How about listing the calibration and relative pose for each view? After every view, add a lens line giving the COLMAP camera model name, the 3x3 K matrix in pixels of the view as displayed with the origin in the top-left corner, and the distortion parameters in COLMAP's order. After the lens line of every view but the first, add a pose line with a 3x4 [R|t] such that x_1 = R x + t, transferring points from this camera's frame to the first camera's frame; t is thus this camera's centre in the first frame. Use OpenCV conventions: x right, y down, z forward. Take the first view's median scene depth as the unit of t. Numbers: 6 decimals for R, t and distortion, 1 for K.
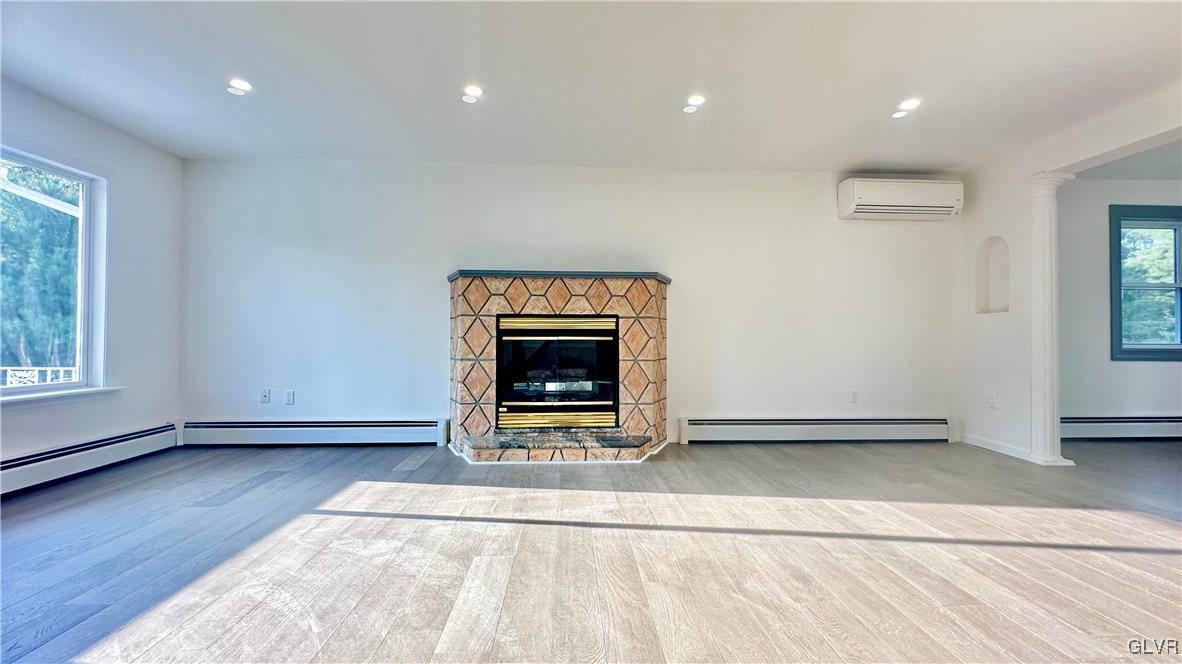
lens RADIAL K [[476.1, 0, 591.0], [0, 476.1, 332.0], [0, 0, 1]] dist [-0.000216, -0.000033]
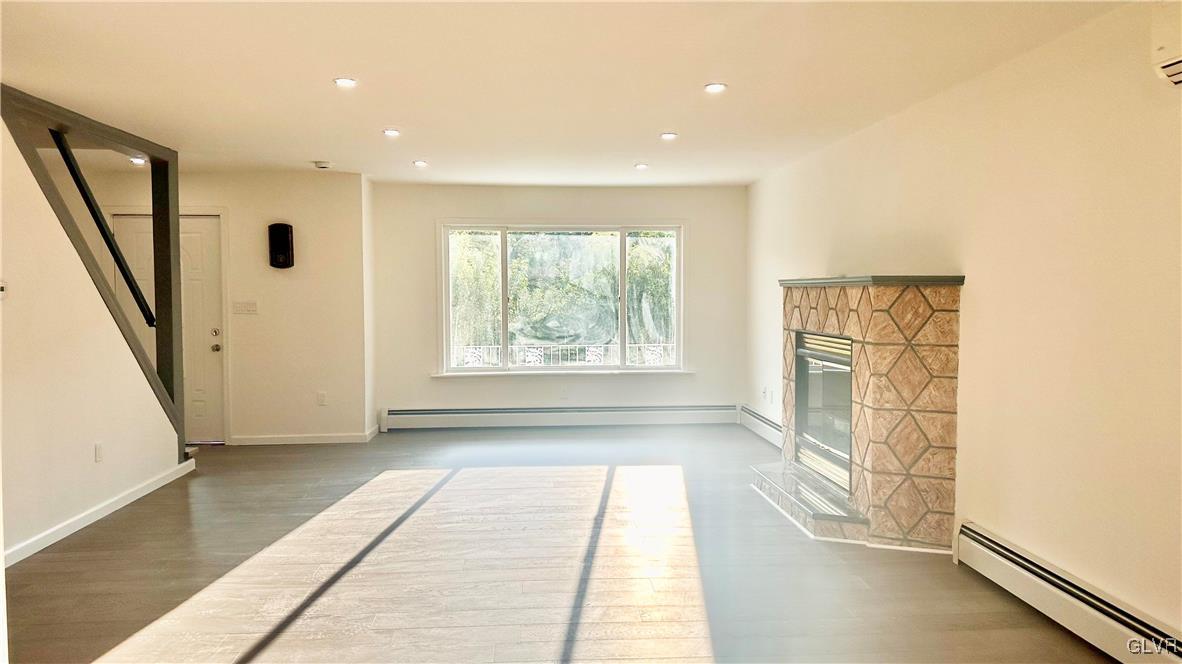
lens RADIAL K [[843.9, 0, 591.0], [0, 843.9, 332.0], [0, 0, 1]] dist [0.057265, -0.000992]
pose [[0.033285, 0.045092, -0.998428, 1.320594], [0.010620, 0.998909, 0.045468, -0.106950], [0.999389, -0.012117, 0.032770, 0.576180]]
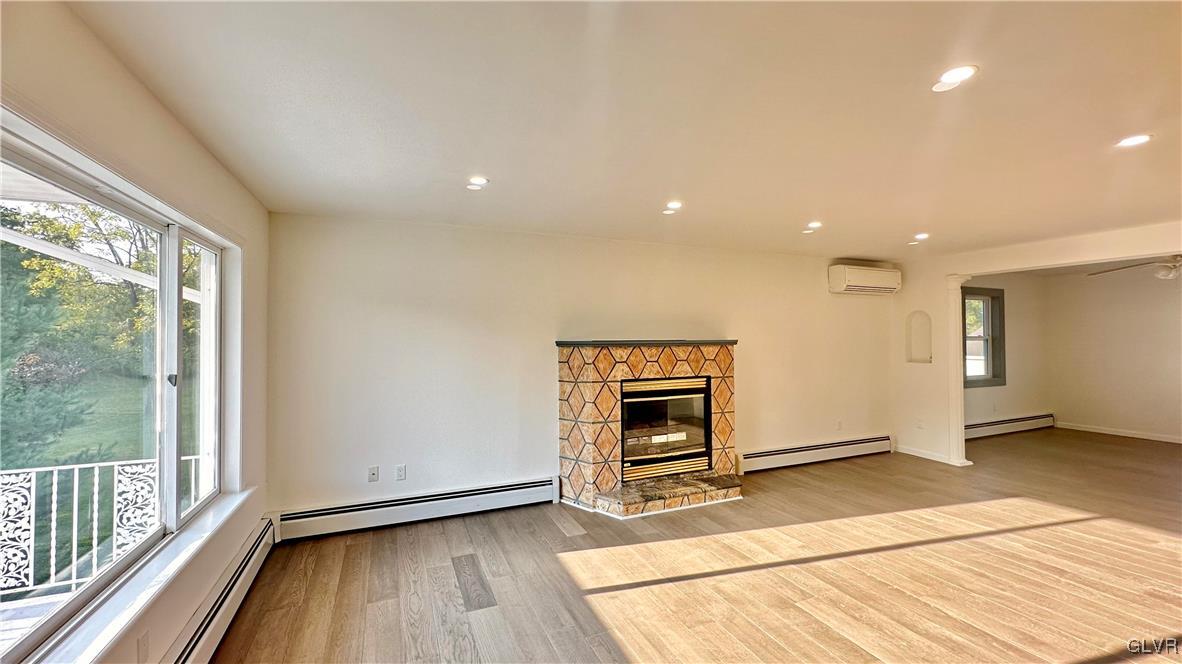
lens RADIAL K [[472.8, 0, 593.2], [0, 472.8, 332.0], [0, 0, 1]] dist [-0.001346, 0.000329]
pose [[0.937426, -0.004696, 0.348153, -0.642959], [0.006563, 0.999970, -0.004183, -0.144729], [-0.348123, 0.006206, 0.937428, -0.016770]]
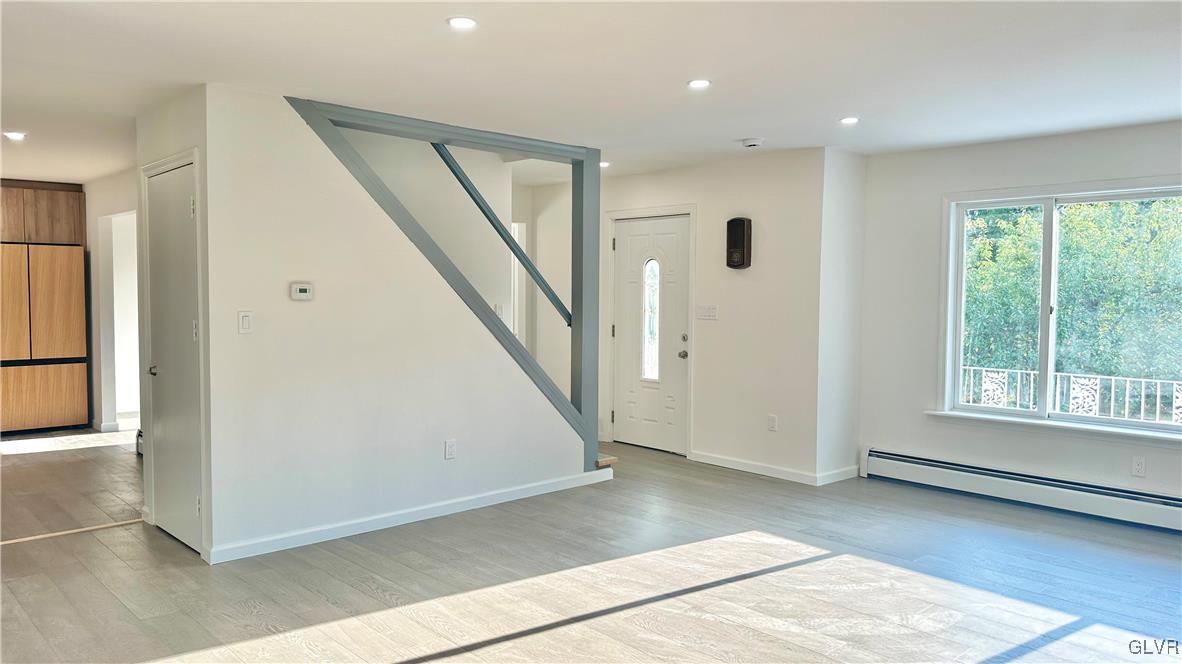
lens RADIAL K [[823.6, 0, 591.0], [0, 823.6, 332.0], [0, 0, 1]] dist [0.141218, -0.248134]
pose [[-0.765083, 0.022865, -0.643526, 0.637388], [-0.004665, 0.999146, 0.041046, -0.111953], [0.643915, 0.034406, -0.764323, 1.019873]]
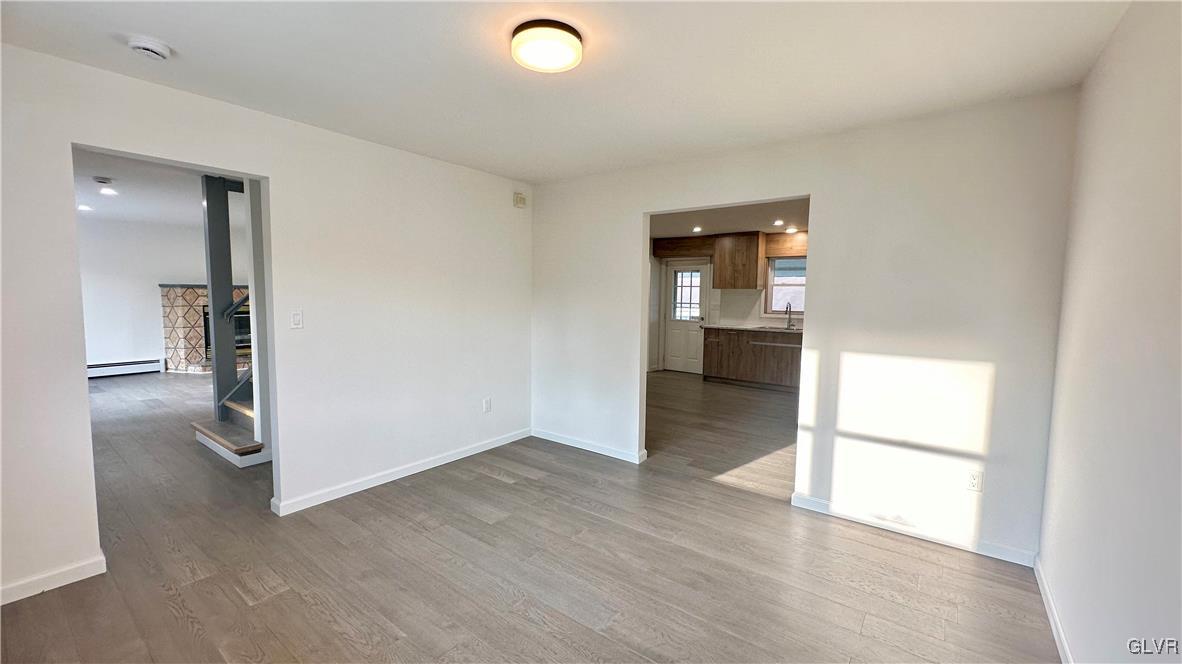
lens RADIAL K [[472.8, 0, 593.2], [0, 472.8, 332.0], [0, 0, 1]] dist [-0.001346, 0.000329]
pose [[0.648294, -0.060224, 0.759004, -0.674052], [-0.017626, 0.995413, 0.094037, -0.146688], [-0.761186, -0.074342, 0.644259, -1.683683]]
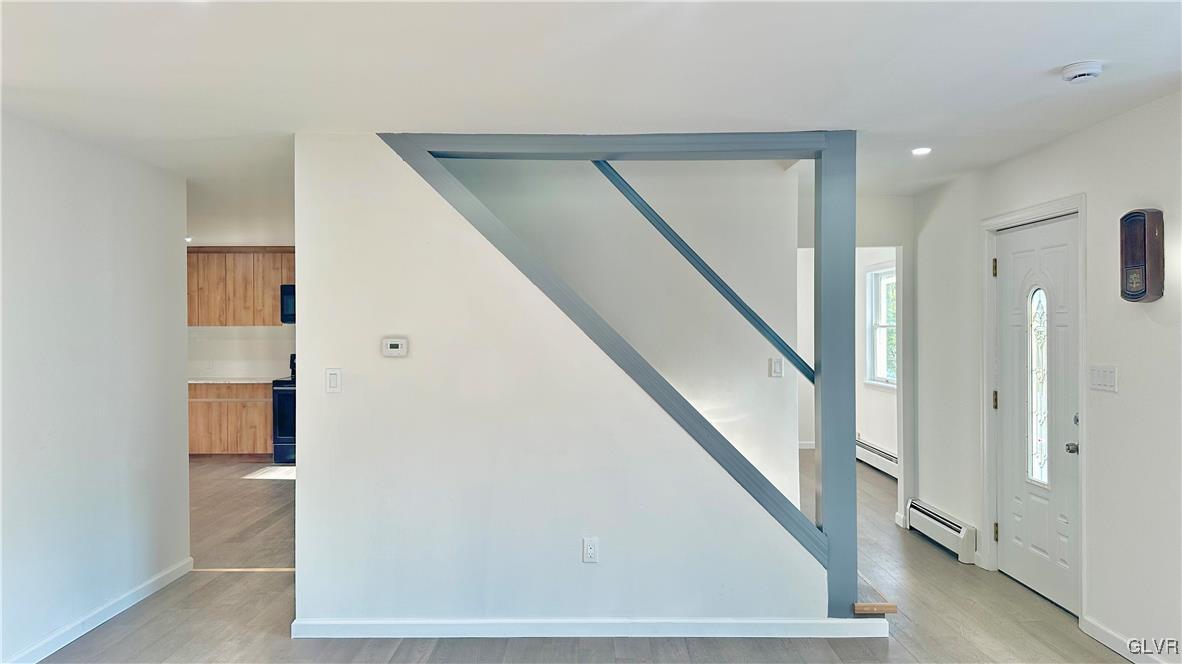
lens RADIAL K [[823.6, 0, 591.0], [0, 823.6, 332.0], [0, 0, 1]] dist [0.141218, -0.248134]
pose [[-0.998866, -0.001683, 0.047586, -0.104254], [-0.001836, 0.999993, -0.003172, -0.134801], [-0.047581, -0.003256, -0.998862, 0.885959]]
